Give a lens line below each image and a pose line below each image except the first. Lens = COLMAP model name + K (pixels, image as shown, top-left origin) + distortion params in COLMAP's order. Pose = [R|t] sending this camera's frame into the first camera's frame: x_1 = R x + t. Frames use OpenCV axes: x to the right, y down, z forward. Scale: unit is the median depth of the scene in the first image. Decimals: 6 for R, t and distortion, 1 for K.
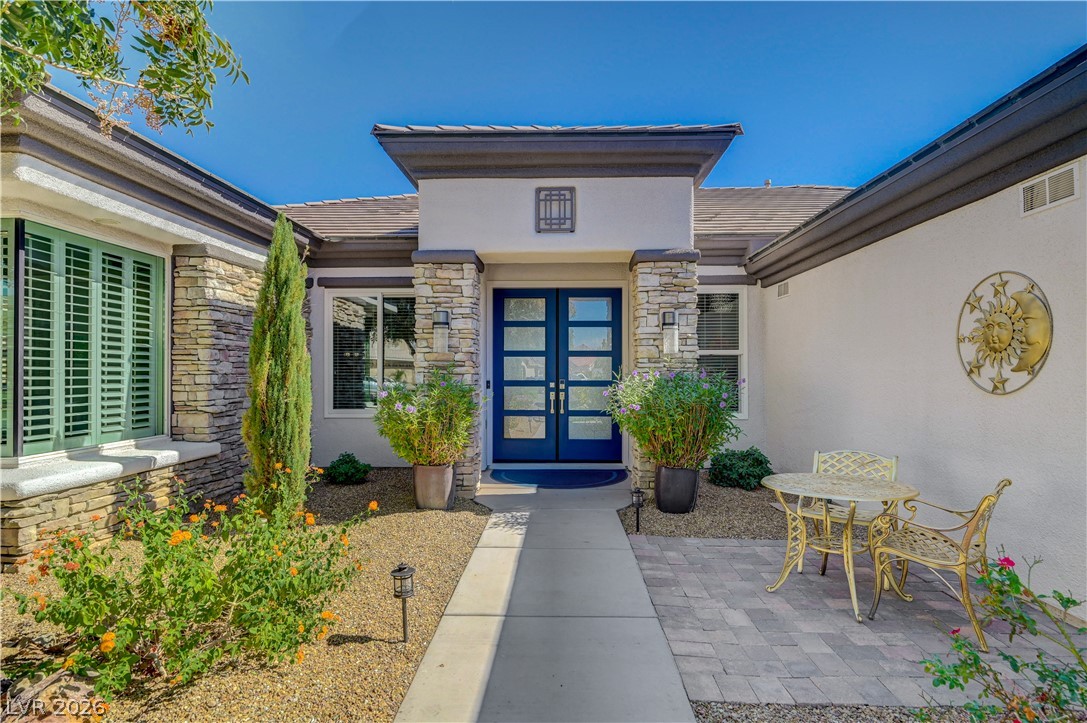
lens RADIAL K [[541.4, 0, 540.2], [0, 541.4, 360.8], [0, 0, 1]] dist [-0.000825, 0.000402]
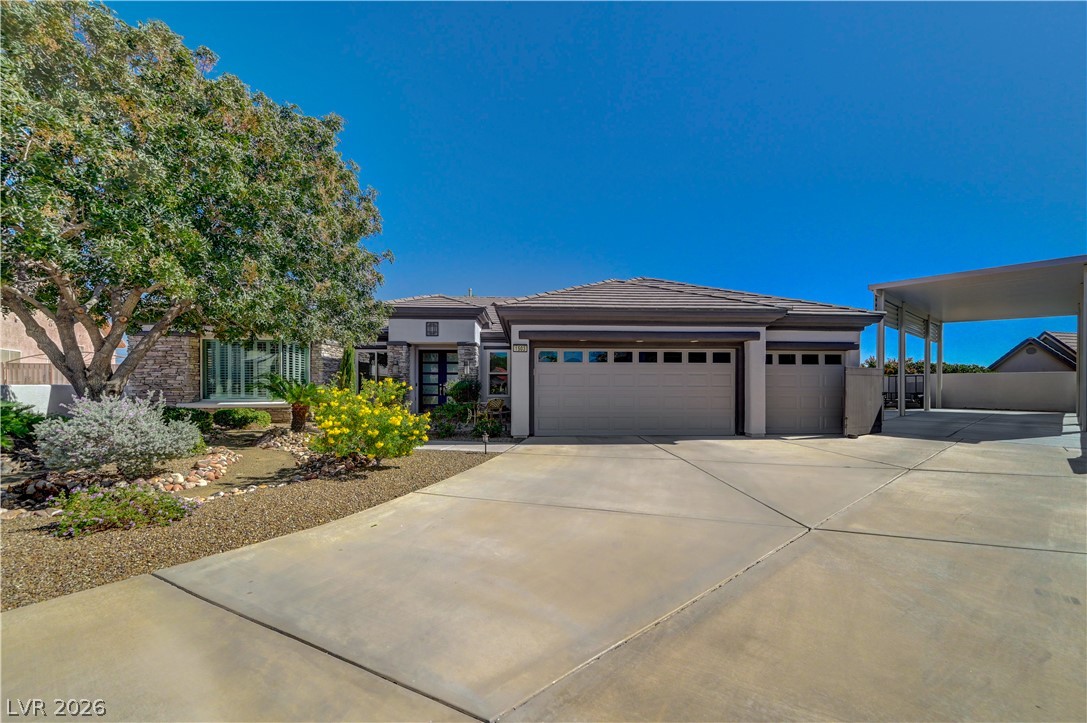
lens RADIAL K [[420.3, 0, 548.5], [0, 420.3, 383.1], [0, 0, 1]] dist [0.003338, 0.000295]
pose [[0.995308, 0.000045, 0.096760, 0.378254], [-0.001173, 0.999932, 0.011602, 0.010729], [-0.096753, -0.011661, 0.995240, -1.250298]]
